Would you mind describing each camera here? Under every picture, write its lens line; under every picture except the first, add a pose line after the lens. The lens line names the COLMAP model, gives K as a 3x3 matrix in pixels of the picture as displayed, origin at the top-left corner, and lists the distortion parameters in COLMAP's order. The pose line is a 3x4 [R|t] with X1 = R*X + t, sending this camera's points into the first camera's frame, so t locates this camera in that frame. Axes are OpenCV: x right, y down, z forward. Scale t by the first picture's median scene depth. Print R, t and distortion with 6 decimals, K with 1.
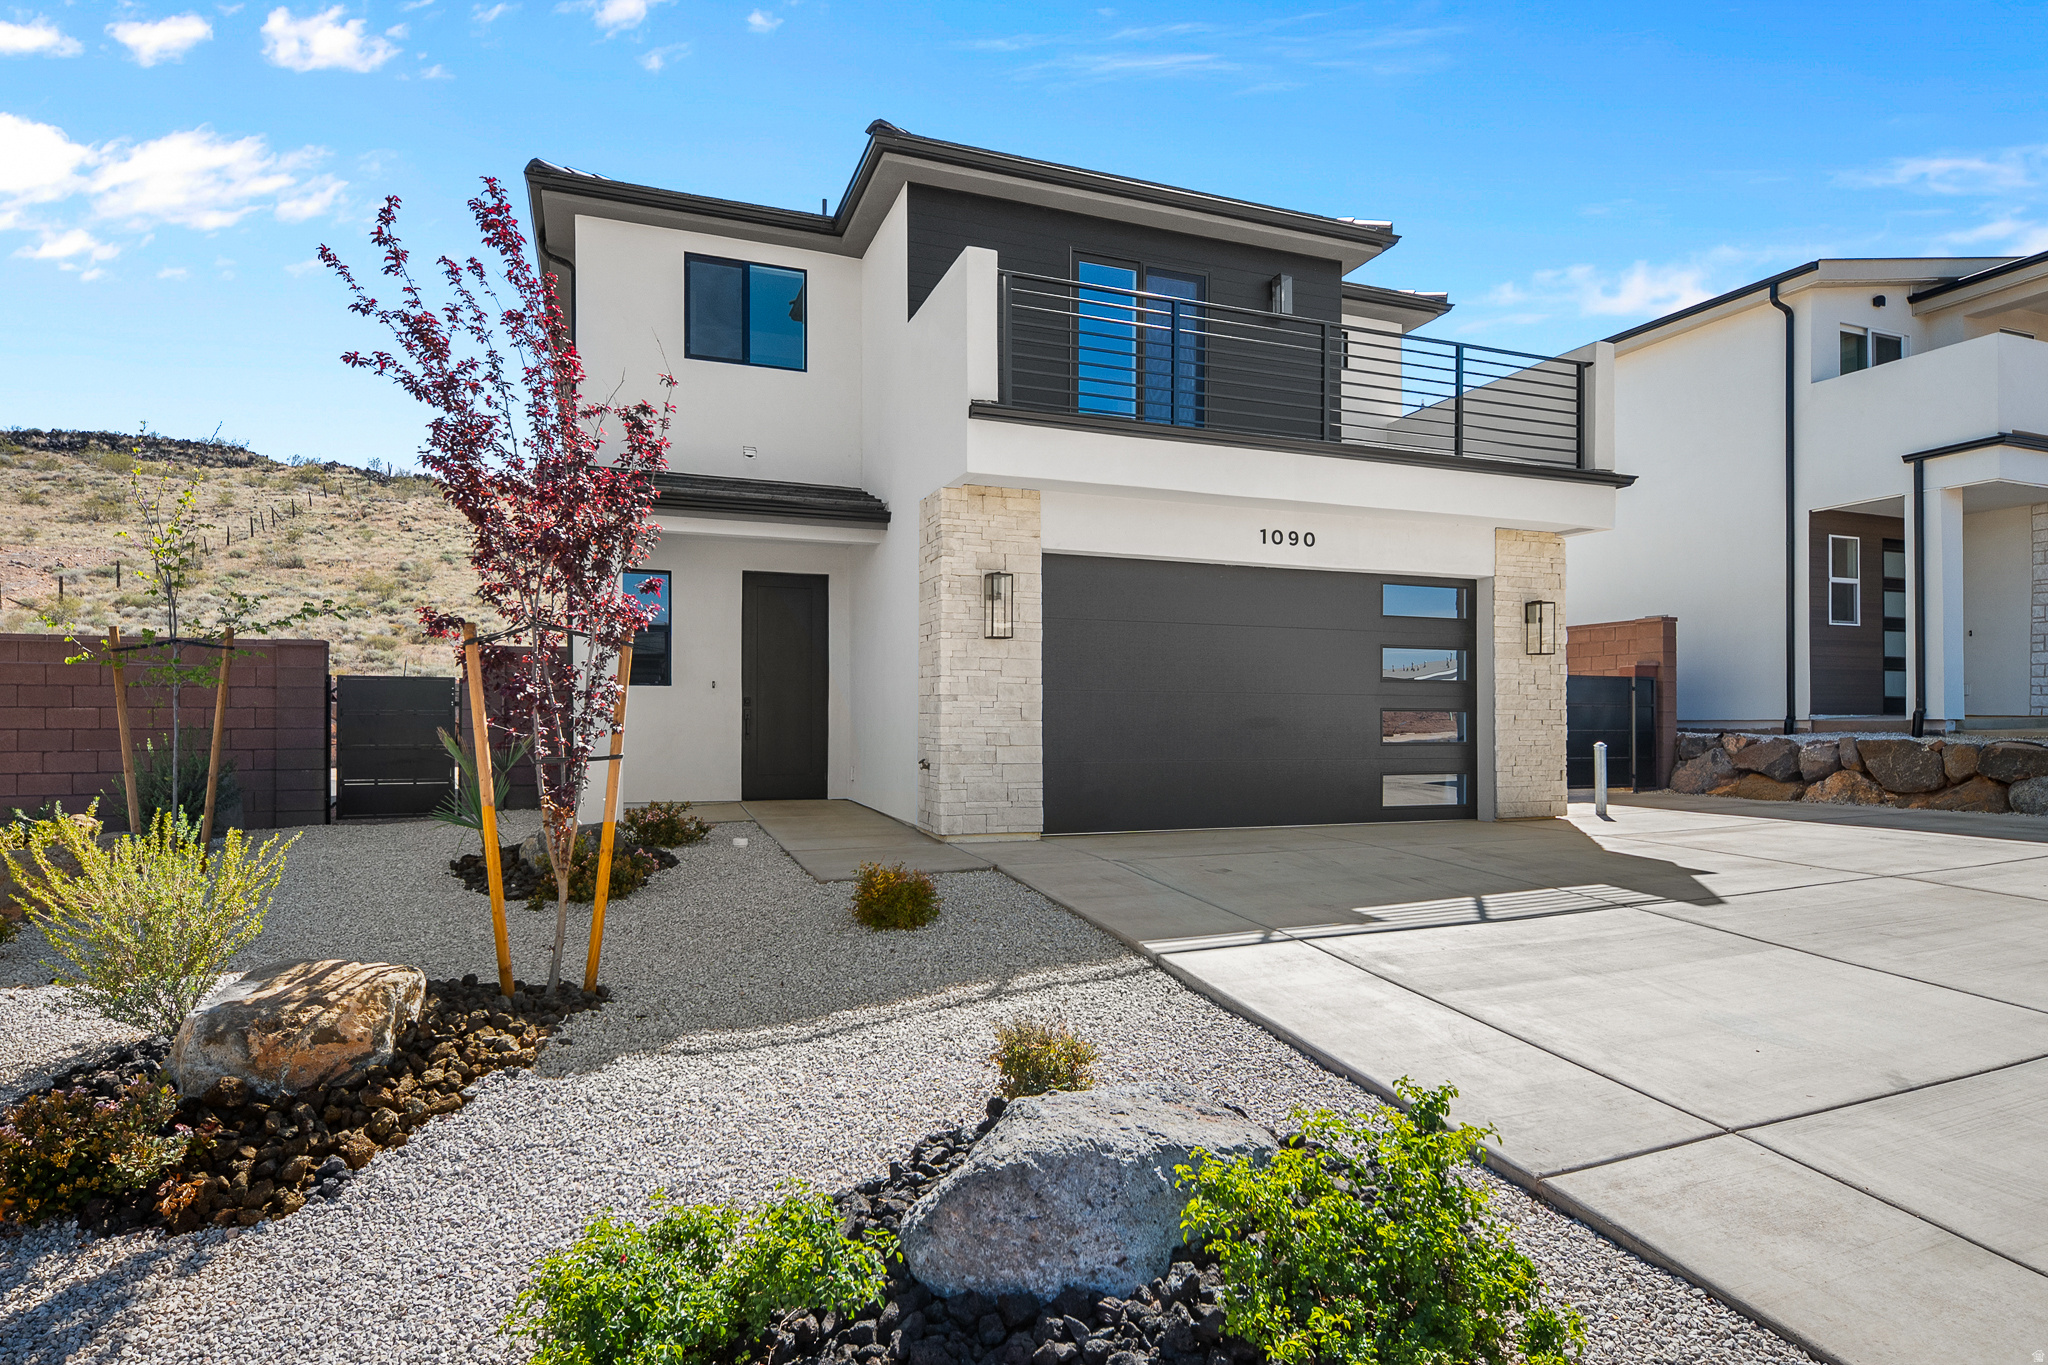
lens RADIAL K [[1096.0, 0, 1020.9], [0, 1096.0, 700.0], [0, 0, 1]] dist [0.000734, -0.003890]
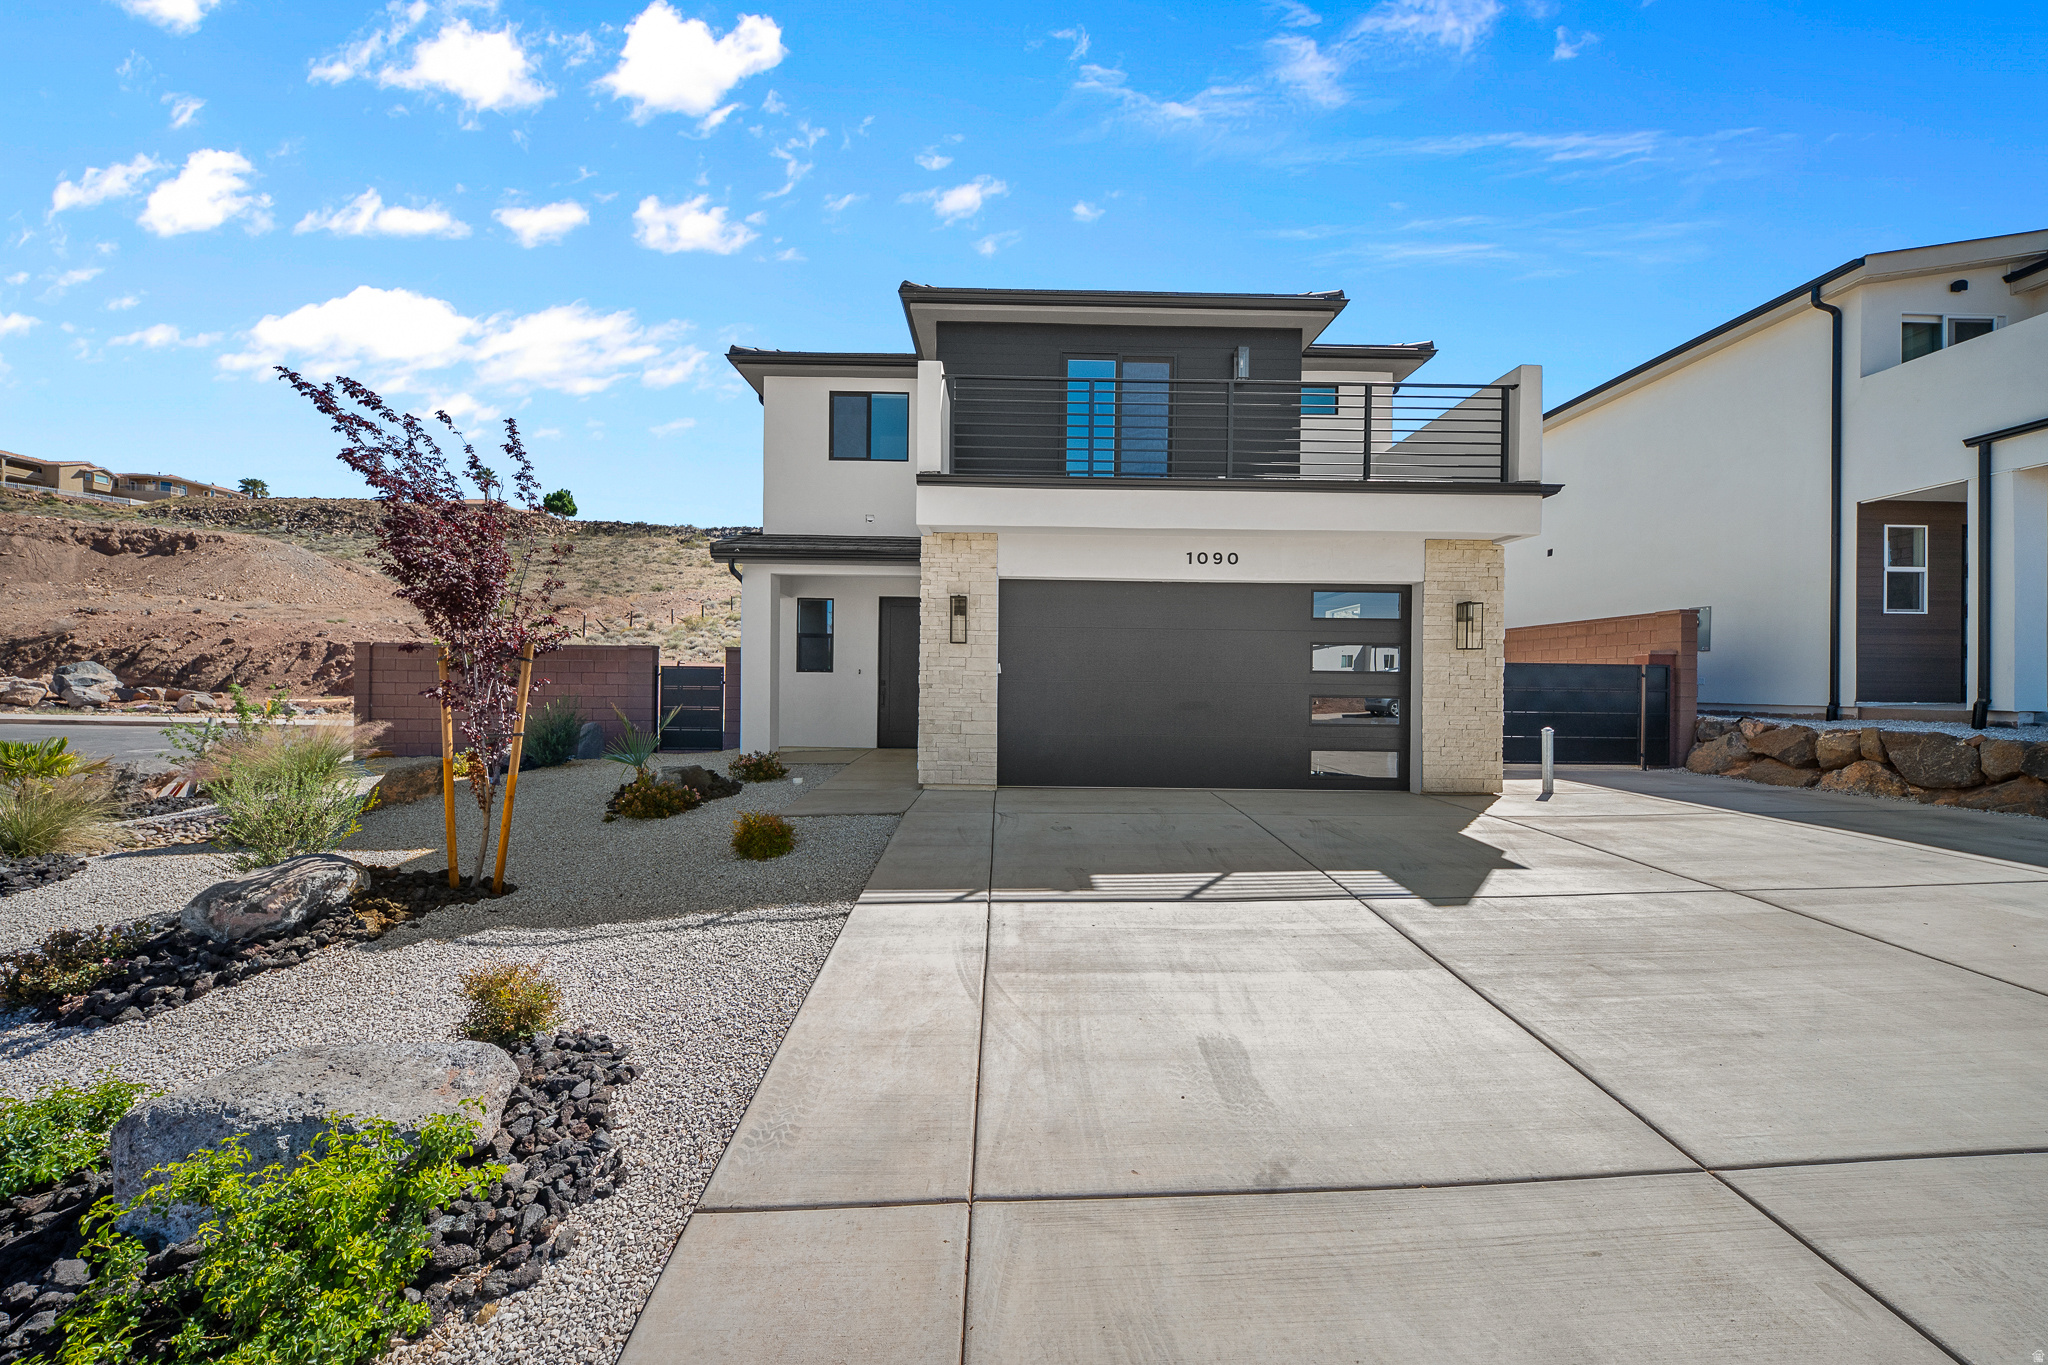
lens RADIAL K [[717.6, 0, 1024.7], [0, 717.6, 673.3], [0, 0, 1]] dist [0.001466, -0.004443]
pose [[0.939888, 0.004908, -0.341447, 0.289409], [-0.003517, 0.999983, 0.004691, -0.018223], [0.341464, -0.003208, 0.939889, 0.144107]]
